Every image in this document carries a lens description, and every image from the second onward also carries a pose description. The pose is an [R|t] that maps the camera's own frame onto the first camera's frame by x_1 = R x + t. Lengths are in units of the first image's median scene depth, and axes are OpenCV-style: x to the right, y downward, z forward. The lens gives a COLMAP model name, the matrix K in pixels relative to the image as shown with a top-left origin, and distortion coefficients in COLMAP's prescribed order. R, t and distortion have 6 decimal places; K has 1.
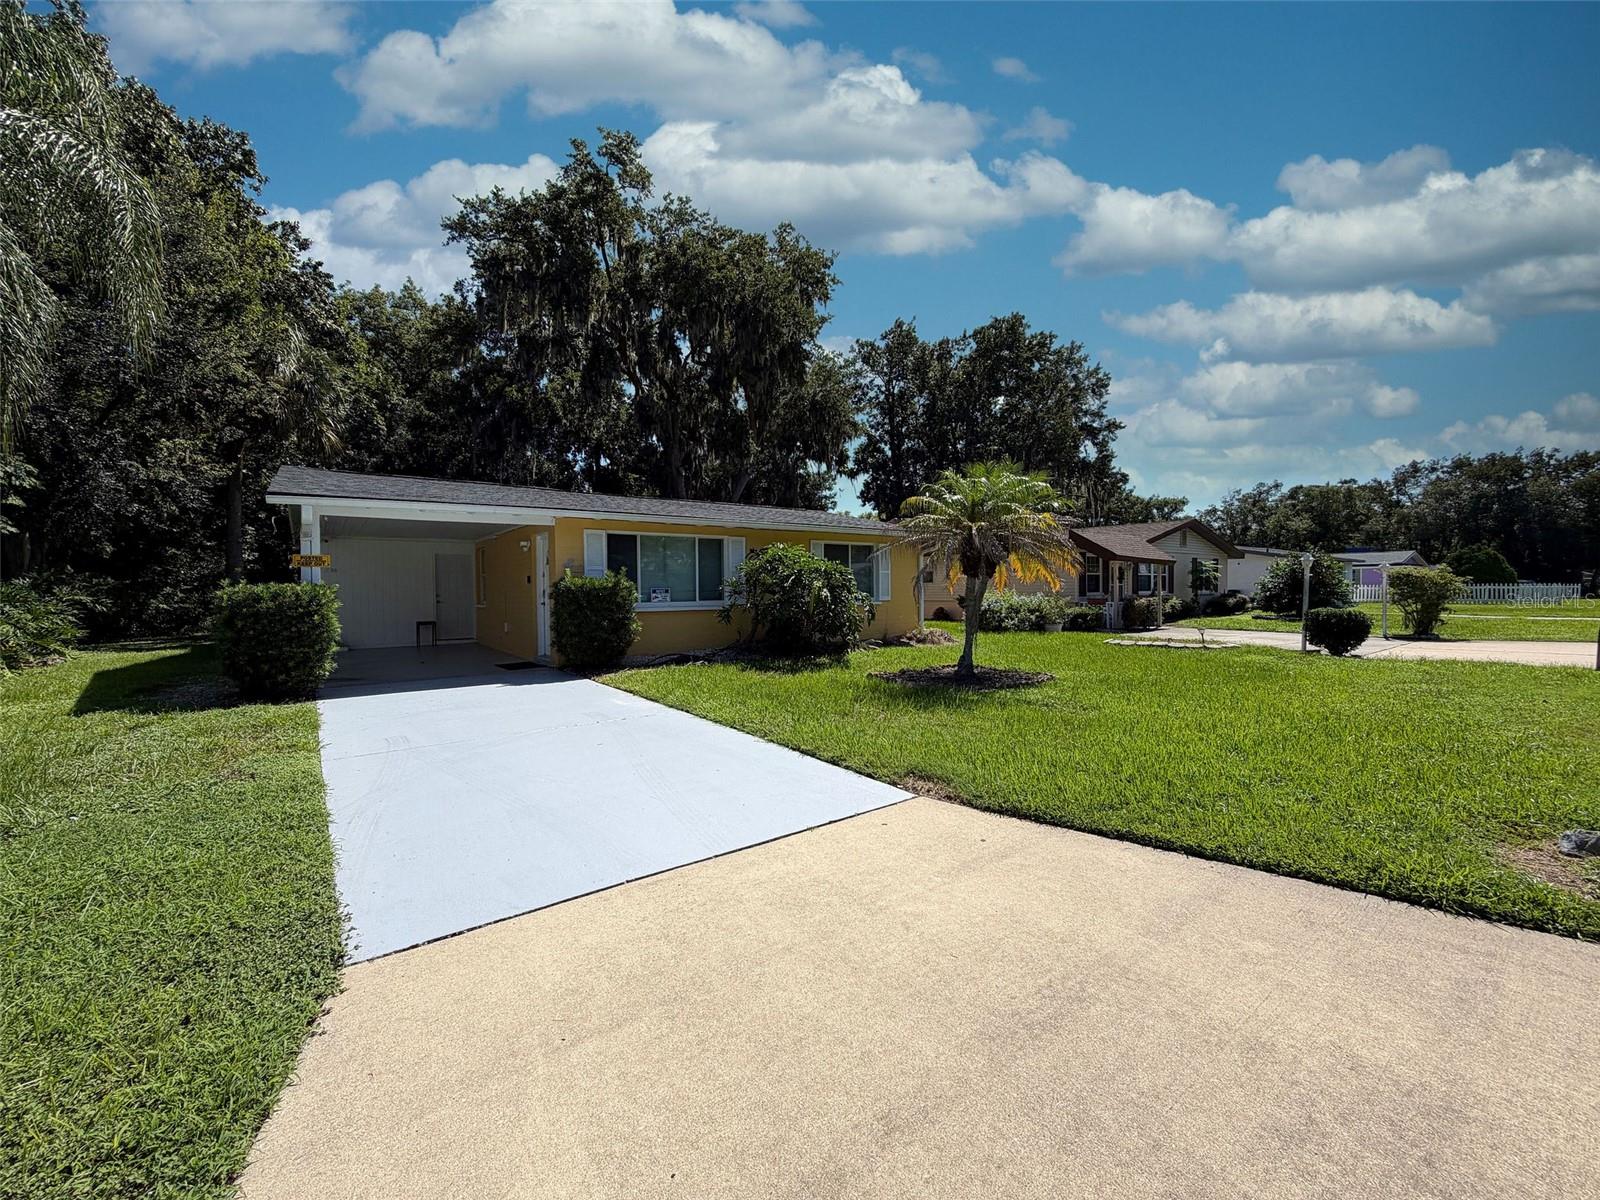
lens RADIAL K [[631.9, 0, 793.3], [0, 631.9, 604.4], [0, 0, 1]] dist [-0.001400, 0.000522]
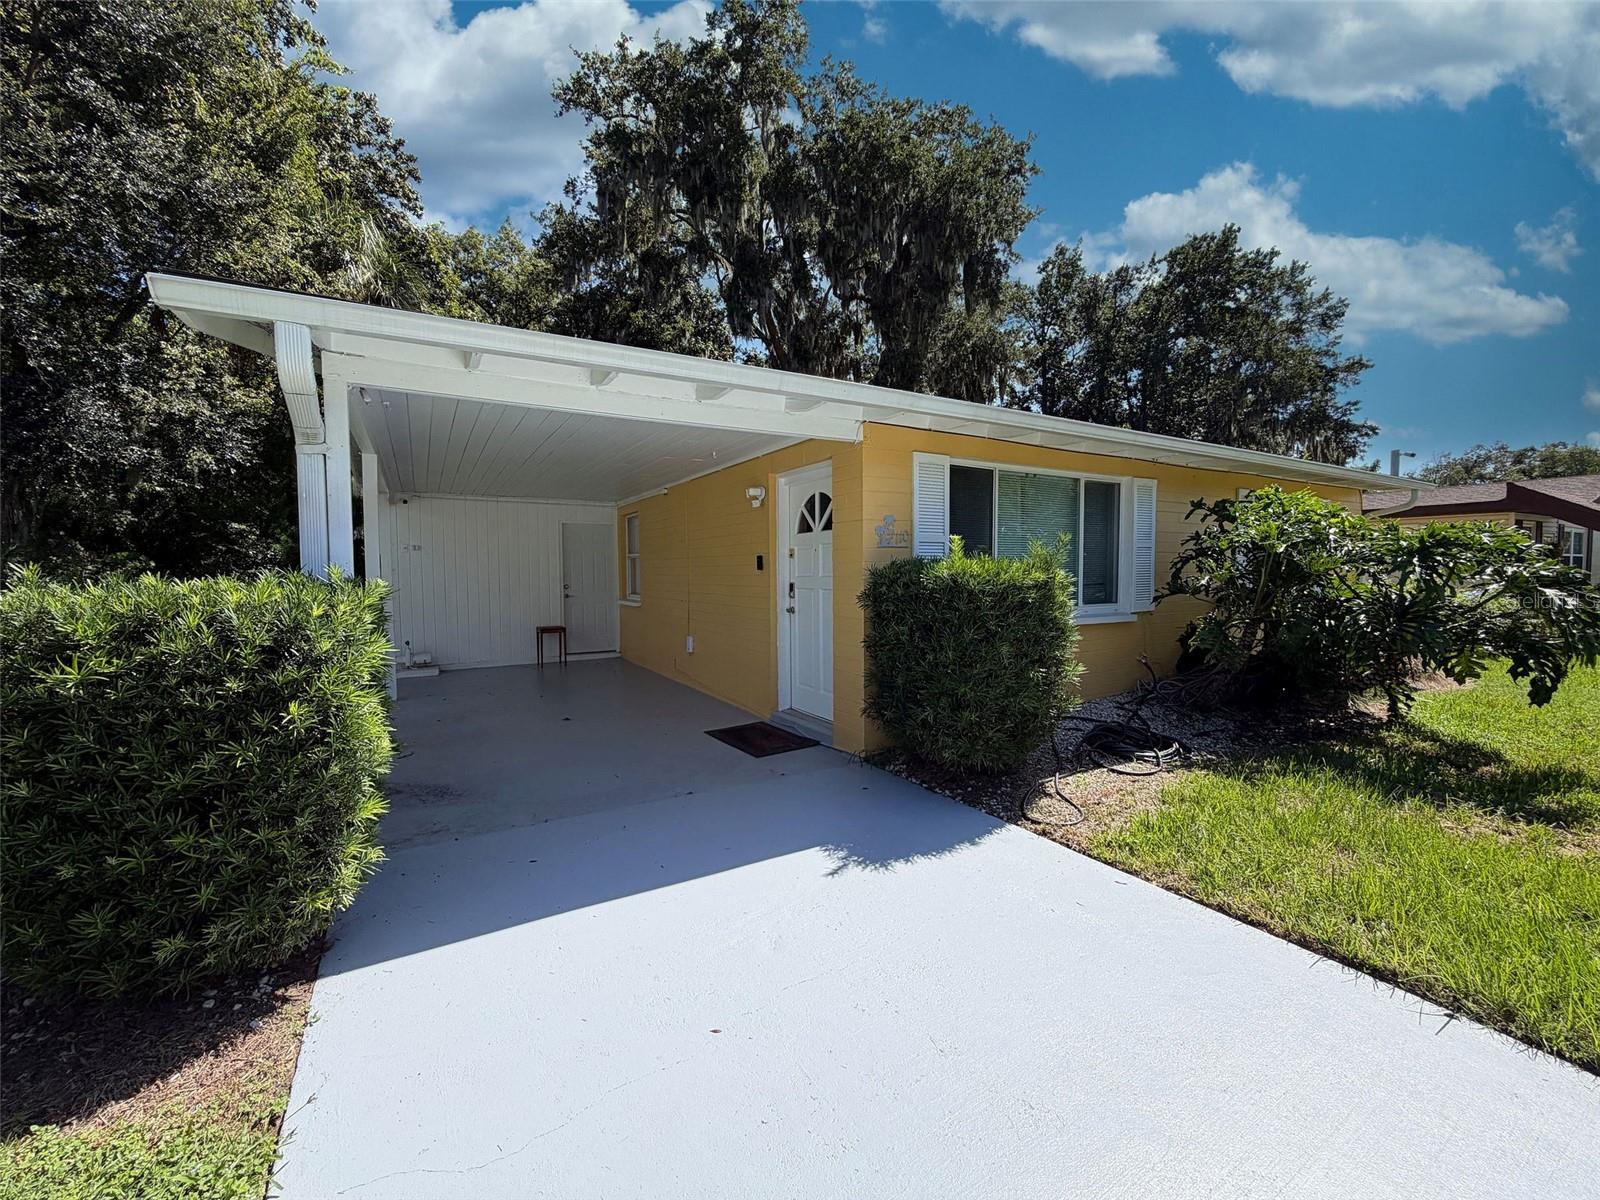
lens RADIAL K [[631.9, 0, 794.8], [0, 631.9, 602.2], [0, 0, 1]] dist [-0.001400, 0.000522]
pose [[0.994038, 0.006909, -0.108817, -0.162302], [-0.004237, 0.999684, 0.024765, -0.009604], [0.108953, -0.024157, 0.993753, 0.237140]]
